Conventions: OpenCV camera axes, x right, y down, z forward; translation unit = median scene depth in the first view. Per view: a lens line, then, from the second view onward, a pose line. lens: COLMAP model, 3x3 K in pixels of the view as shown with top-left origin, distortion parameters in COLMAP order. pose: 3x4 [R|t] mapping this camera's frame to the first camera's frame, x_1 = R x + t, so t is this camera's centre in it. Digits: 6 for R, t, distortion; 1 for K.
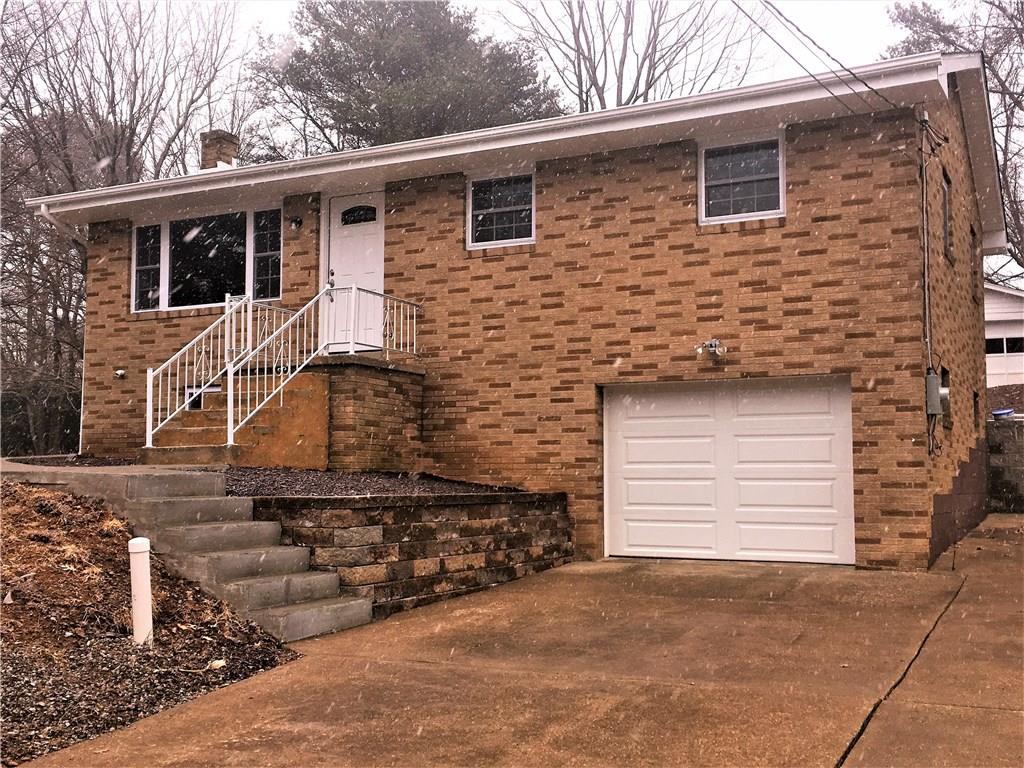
lens RADIAL K [[1067.4, 0, 512.0], [0, 1067.4, 384.0], [0, 0, 1]] dist [0.042938, 0.025024]
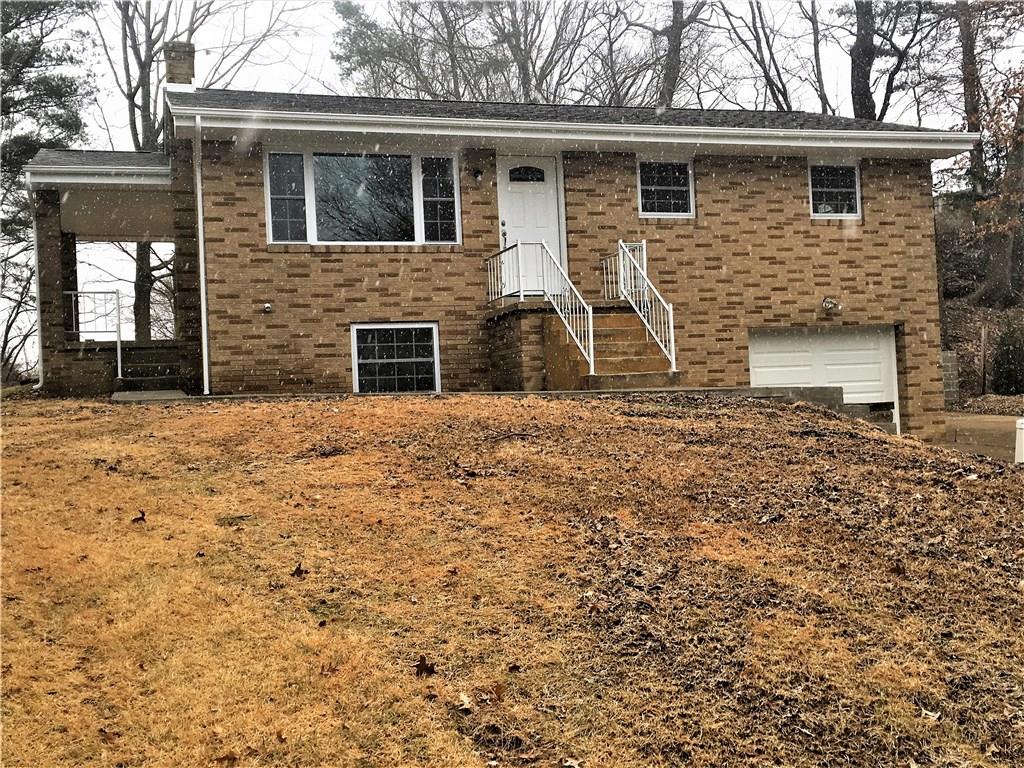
lens RADIAL K [[1067.4, 0, 512.0], [0, 1067.4, 384.0], [0, 0, 1]] dist [0.042938, 0.025024]
pose [[0.737789, -0.008968, 0.674972, -1.050320], [-0.009941, 0.999659, 0.024147, 0.041212], [-0.674958, -0.024525, 0.737448, 0.195815]]
